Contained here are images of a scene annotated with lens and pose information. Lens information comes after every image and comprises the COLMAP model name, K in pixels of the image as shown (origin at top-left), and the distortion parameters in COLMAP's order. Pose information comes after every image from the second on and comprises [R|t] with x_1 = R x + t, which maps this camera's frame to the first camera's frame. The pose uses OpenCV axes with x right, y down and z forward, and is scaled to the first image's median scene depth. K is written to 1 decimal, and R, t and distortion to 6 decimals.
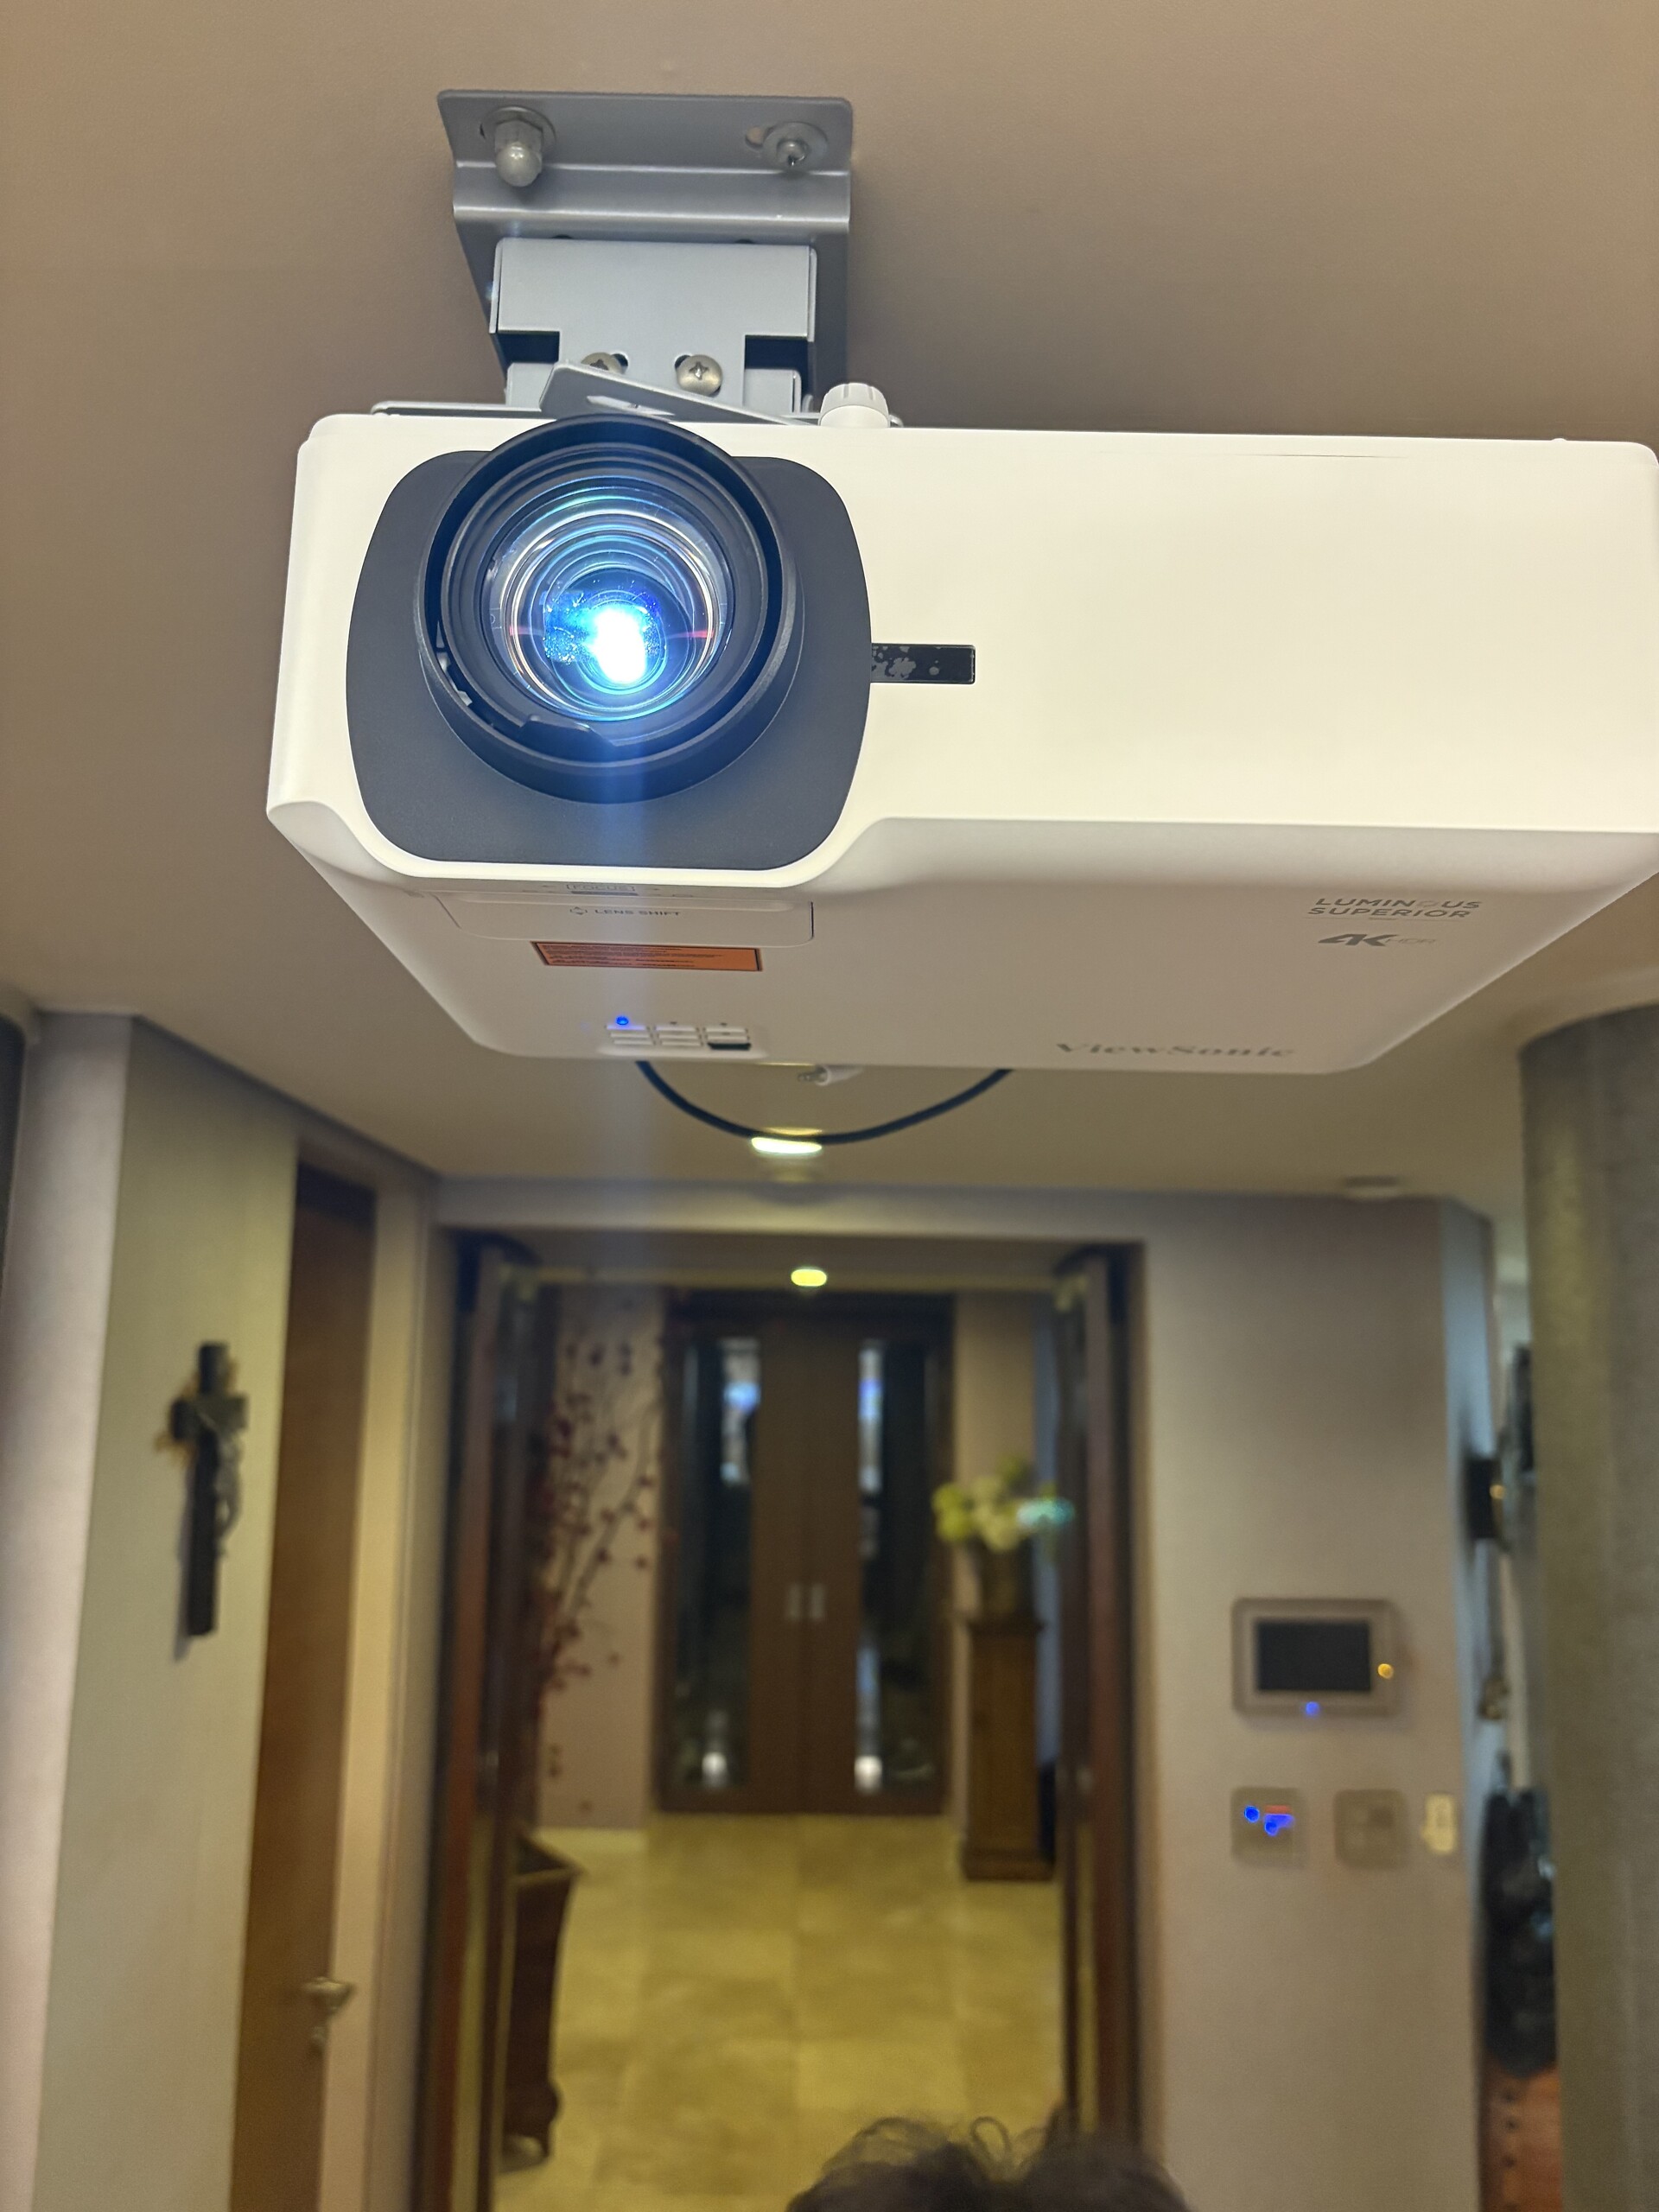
lens RADIAL K [[1672.8, 0, 827.8], [0, 1672.8, 1105.3], [0, 0, 1]] dist [-0.000523, -0.005478]
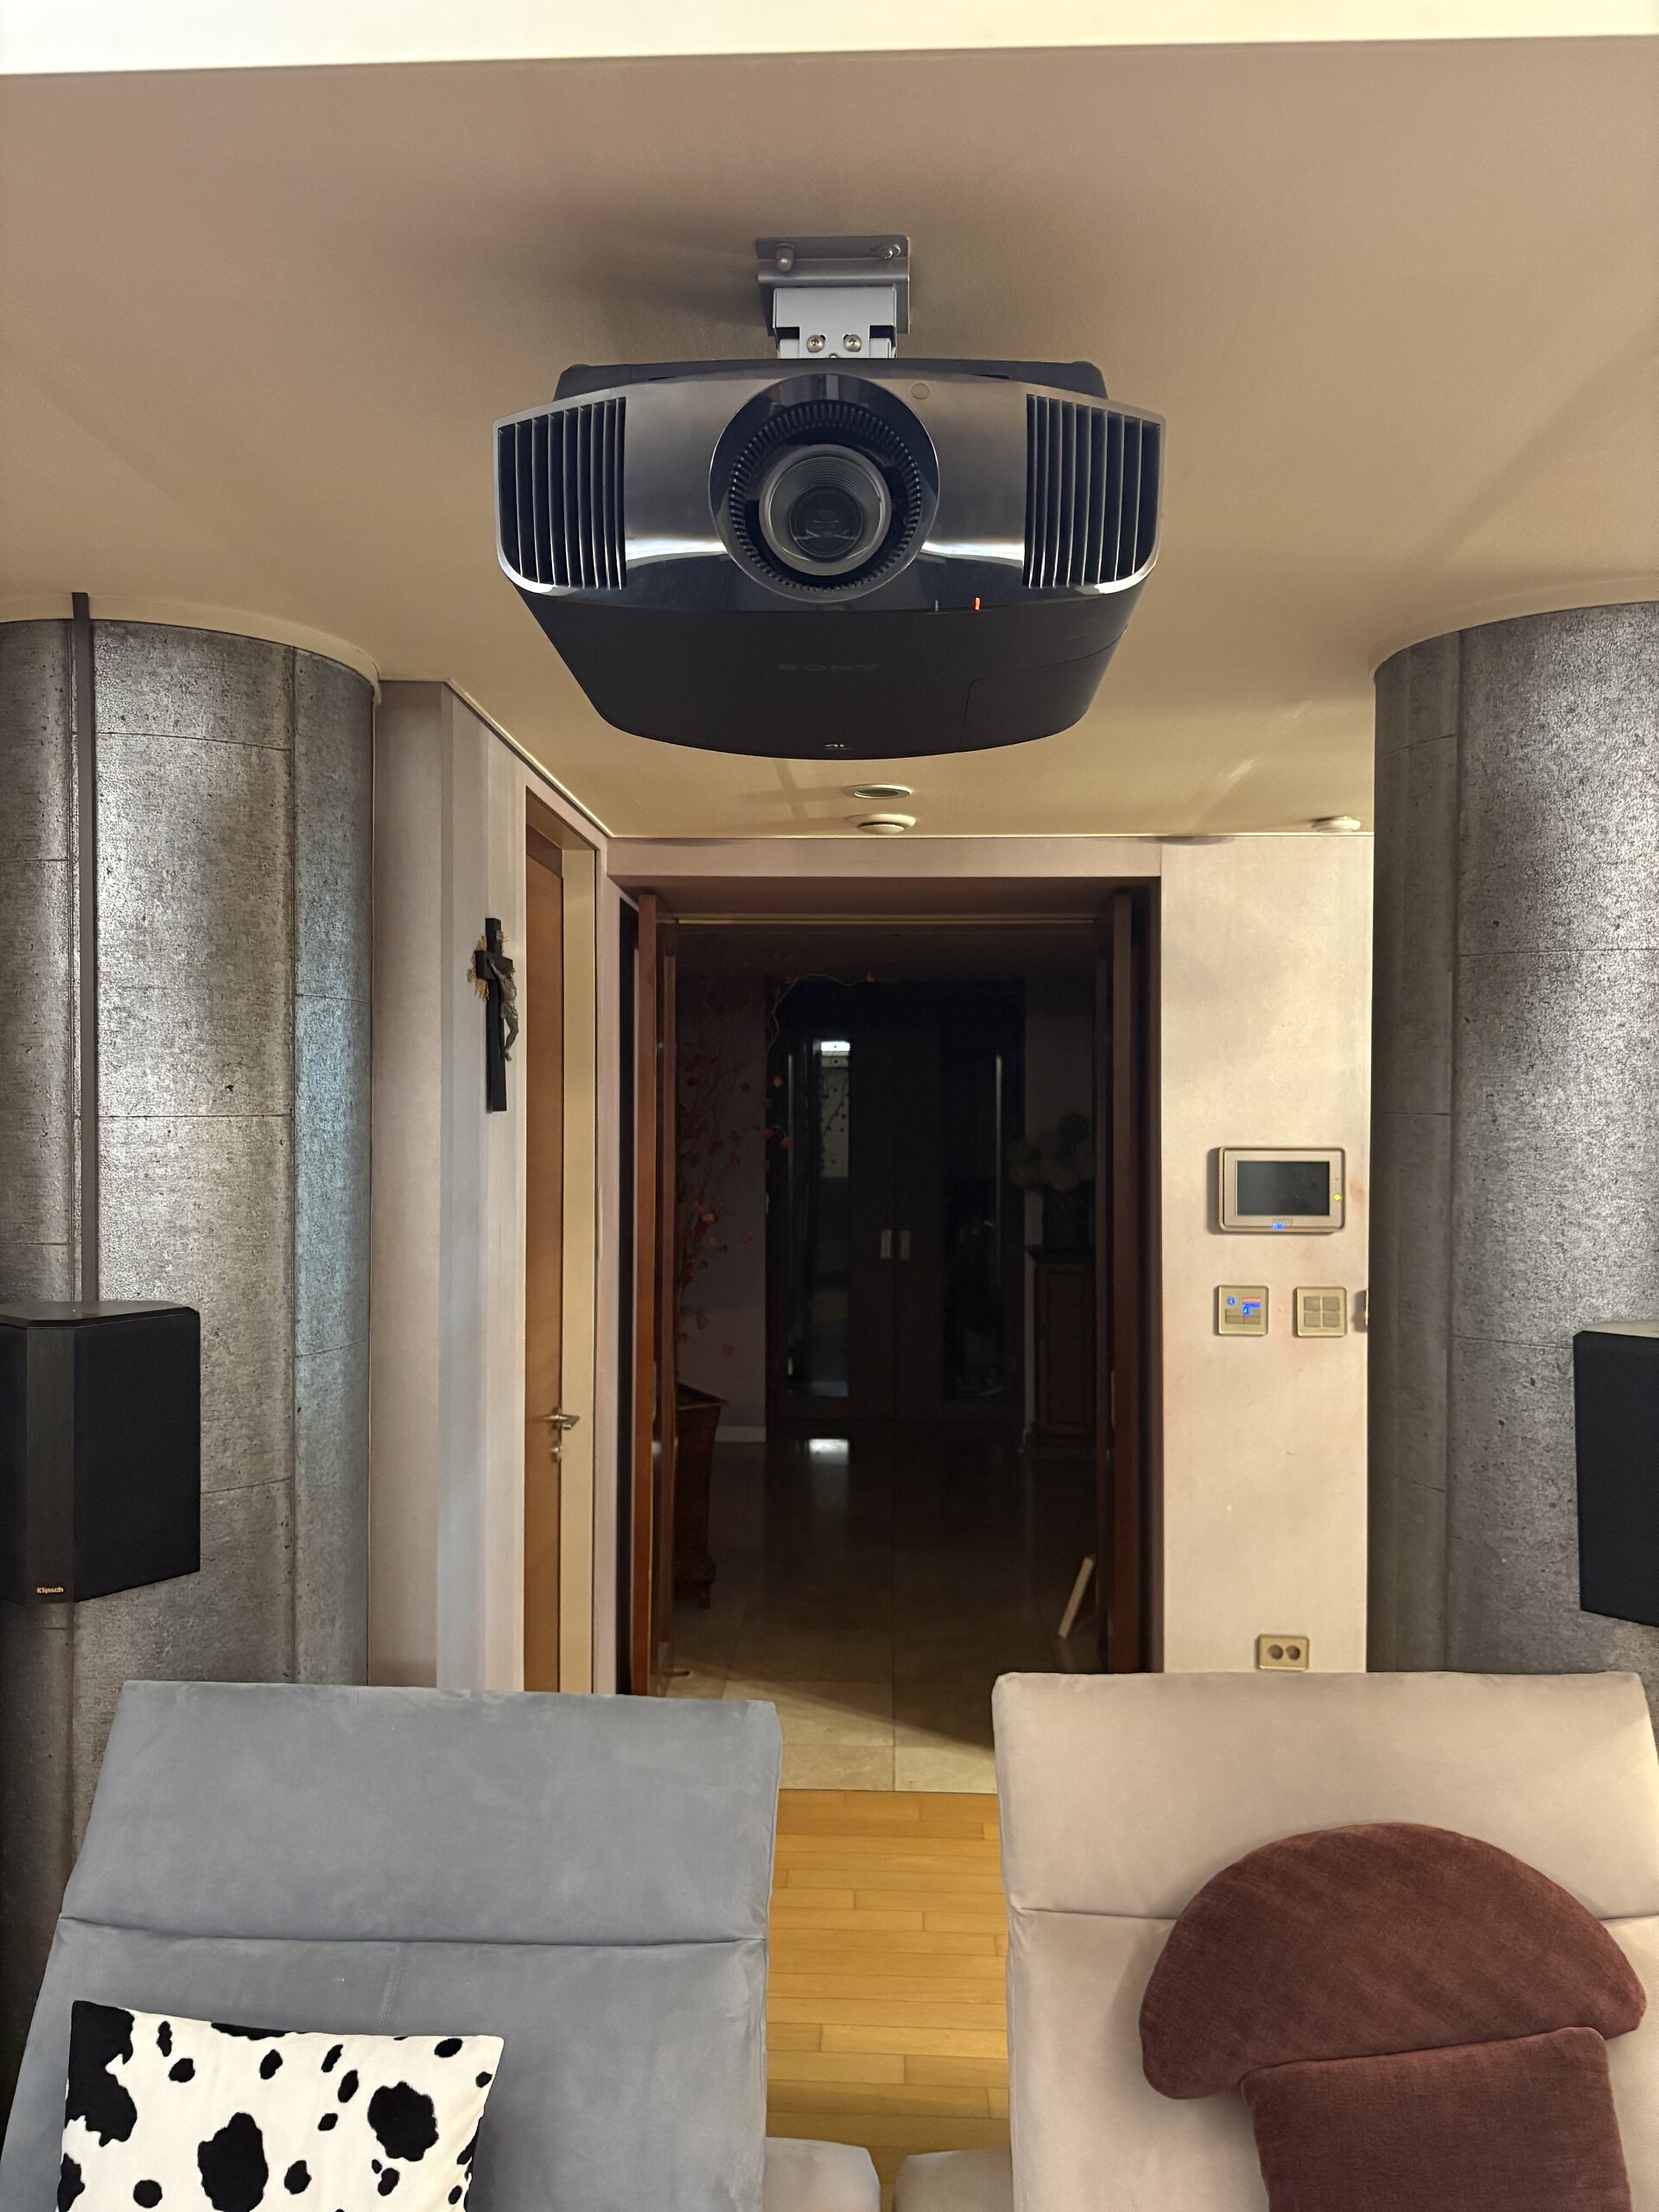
lens RADIAL K [[1672.8, 0, 833.3], [0, 1672.8, 1105.1], [0, 0, 1]] dist [-0.000523, -0.005478]
pose [[0.998762, -0.015131, -0.047393, -0.000340], [0.021889, 0.989117, 0.145492, 0.161960], [0.044676, -0.146349, 0.988224, -0.784998]]
